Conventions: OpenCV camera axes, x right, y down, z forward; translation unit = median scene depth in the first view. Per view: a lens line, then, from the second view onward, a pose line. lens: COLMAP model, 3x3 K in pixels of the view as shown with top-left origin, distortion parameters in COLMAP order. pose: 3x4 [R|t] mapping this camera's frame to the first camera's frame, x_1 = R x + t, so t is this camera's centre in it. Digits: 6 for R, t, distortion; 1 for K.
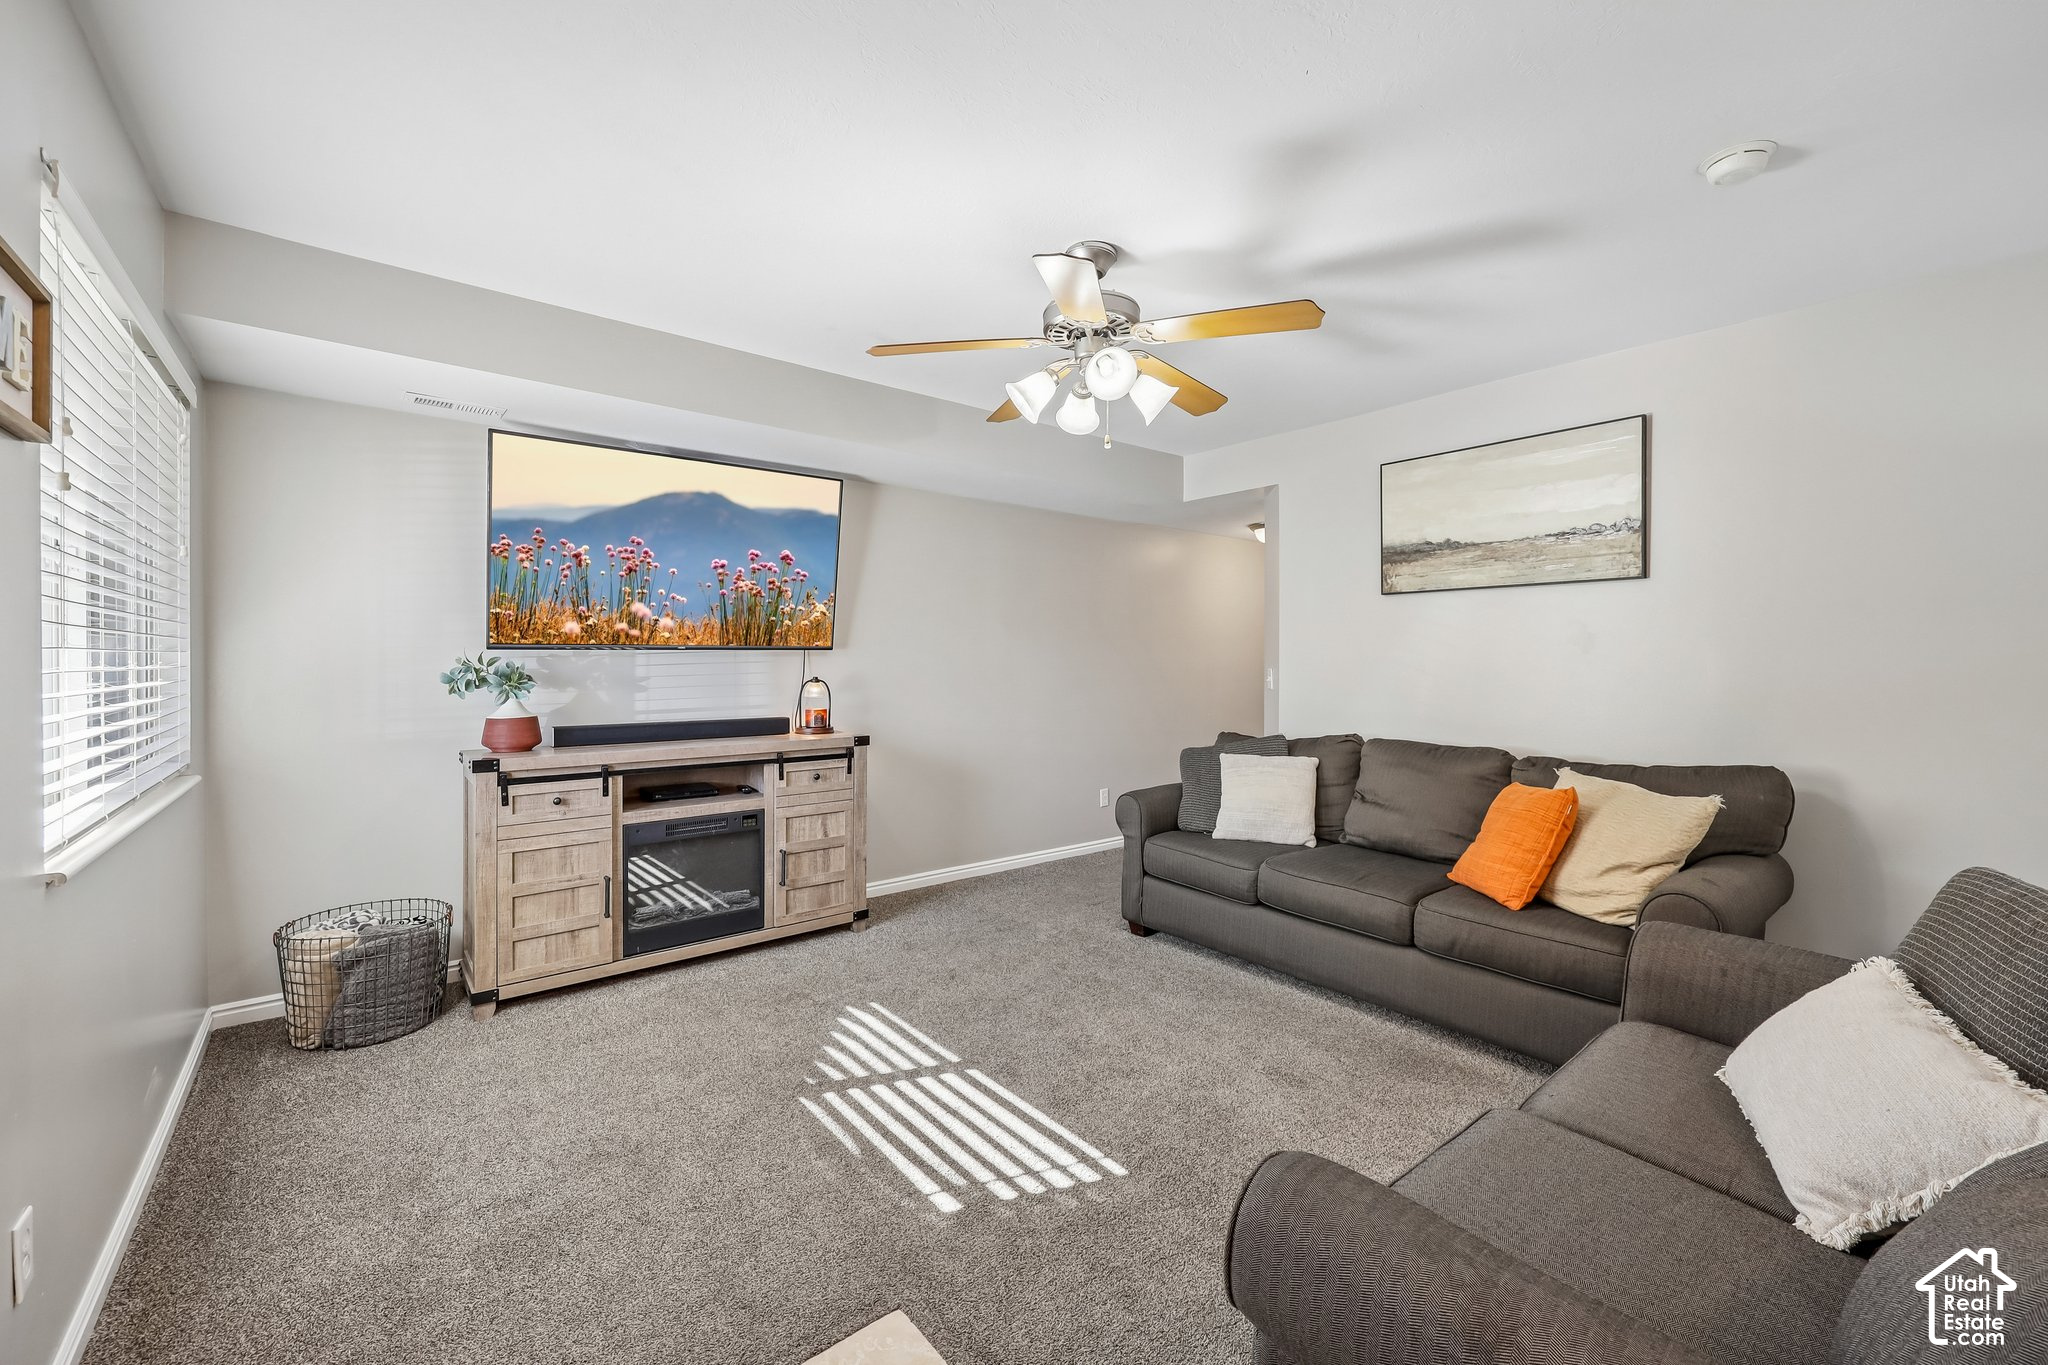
lens RADIAL K [[855.1, 0, 1025.2], [0, 855.1, 671.0], [0, 0, 1]] dist [-0.011203, -0.001552]
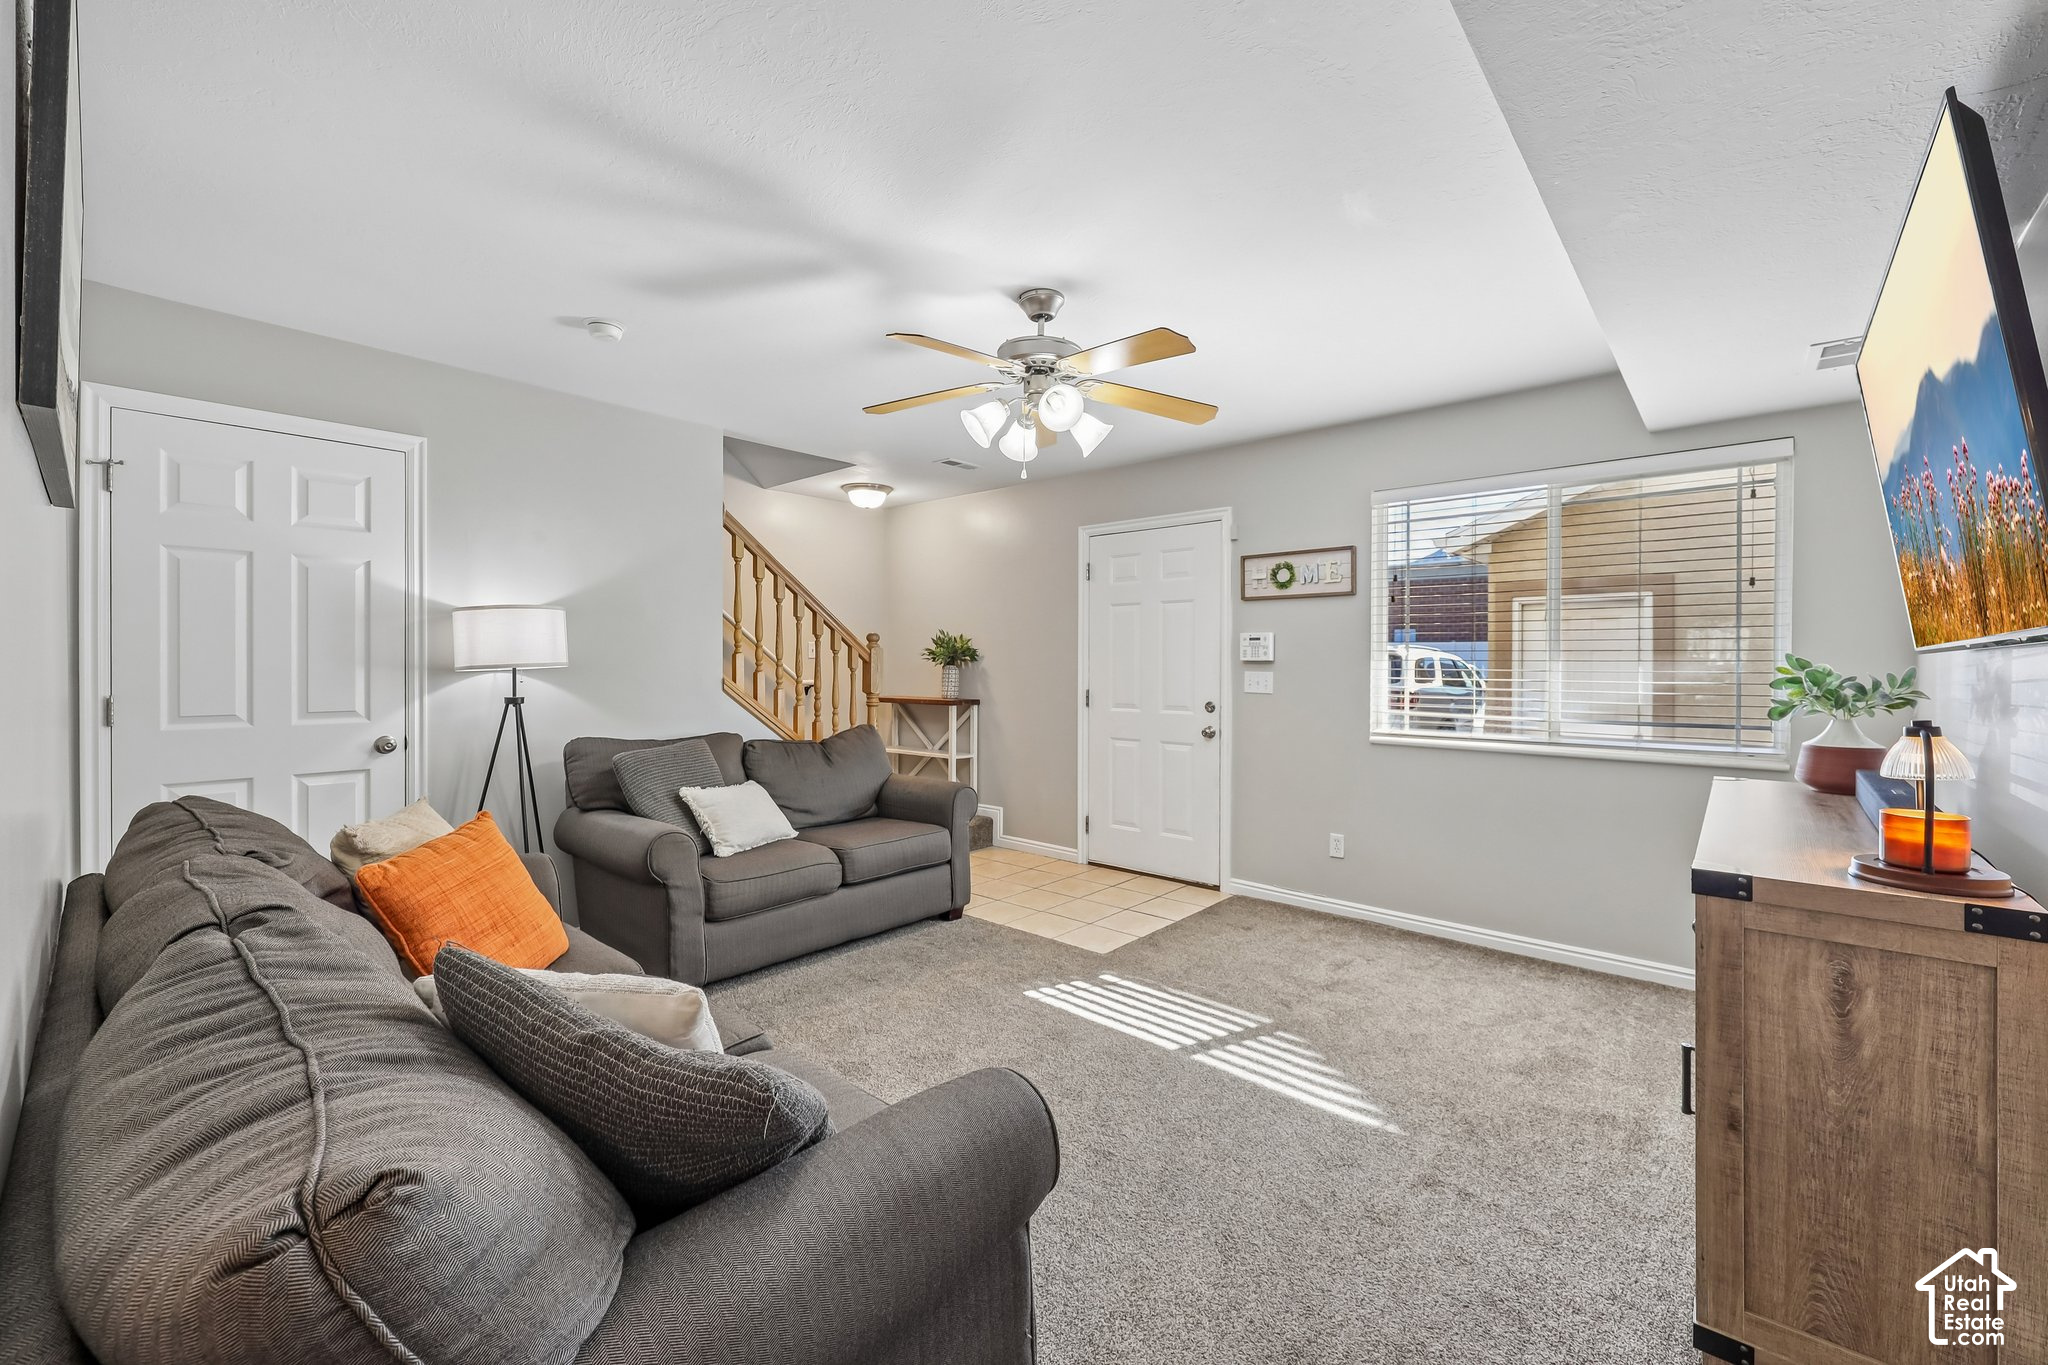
lens RADIAL K [[855.1, 0, 1040.0], [0, 855.1, 670.1], [0, 0, 1]] dist [-0.011203, -0.001552]
pose [[-0.986095, -0.008142, -0.165982, 0.305605], [-0.011389, 0.999762, 0.018621, -0.024694], [0.165791, 0.020253, -0.985953, 2.410300]]
